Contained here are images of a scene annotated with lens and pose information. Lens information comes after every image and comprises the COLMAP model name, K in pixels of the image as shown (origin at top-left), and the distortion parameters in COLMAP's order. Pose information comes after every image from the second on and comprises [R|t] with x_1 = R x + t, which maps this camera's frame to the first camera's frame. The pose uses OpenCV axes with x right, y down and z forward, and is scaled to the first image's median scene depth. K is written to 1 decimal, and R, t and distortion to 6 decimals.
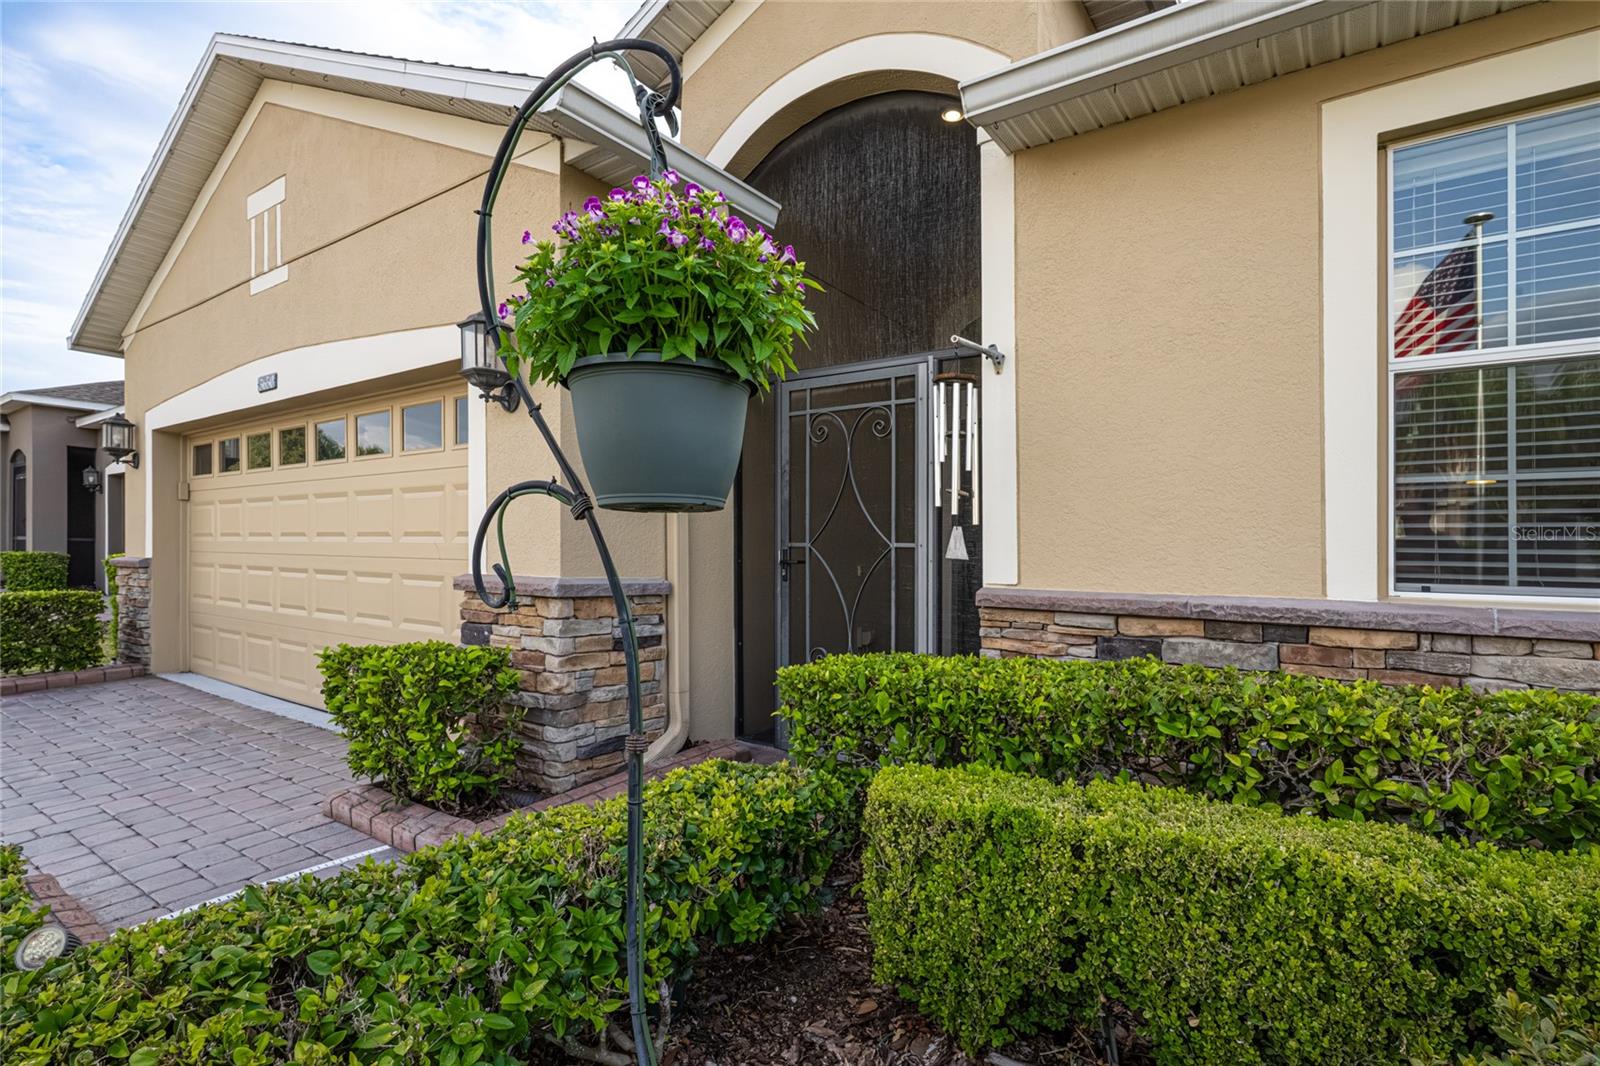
lens RADIAL K [[768.4, 0, 795.5], [0, 768.4, 534.1], [0, 0, 1]] dist [0.000131, 0.000034]
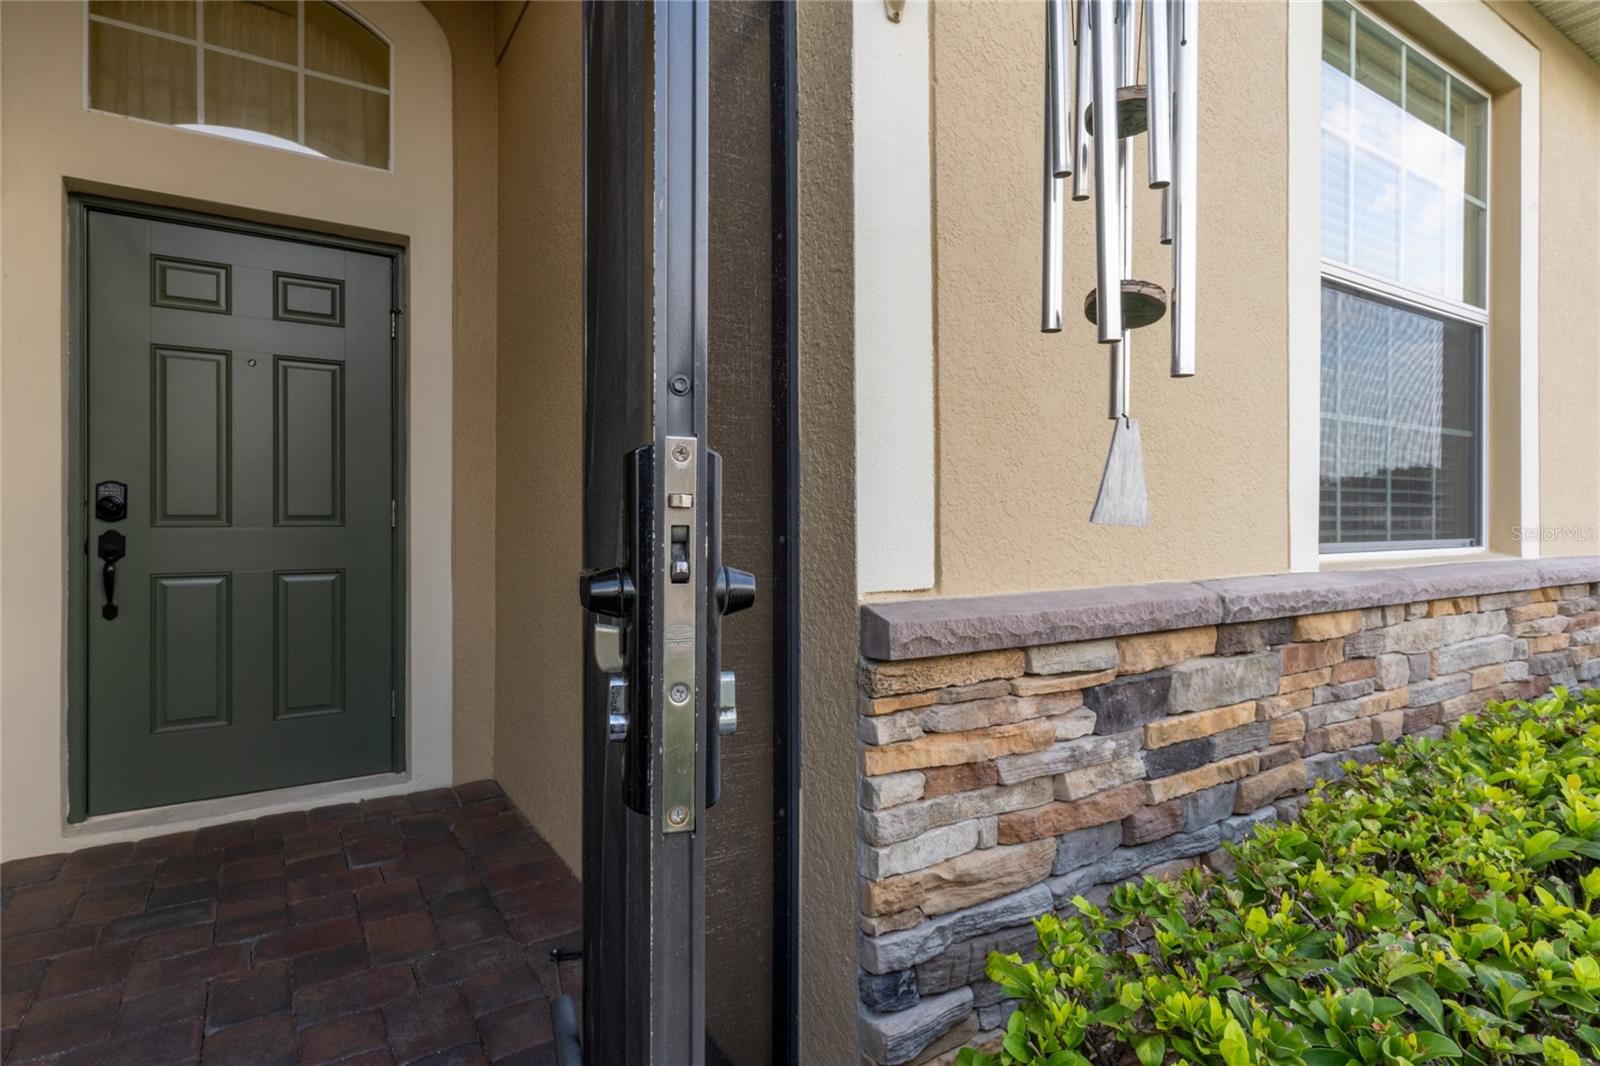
lens RADIAL K [[846.5, 0, 797.7], [0, 846.5, 522.9], [0, 0, 1]] dist [-0.000793, -0.000152]
pose [[0.393946, -0.007756, 0.919101, -0.143311], [0.000327, 0.999966, 0.008298, 0.030799], [-0.919134, -0.002969, 0.393935, 0.971652]]
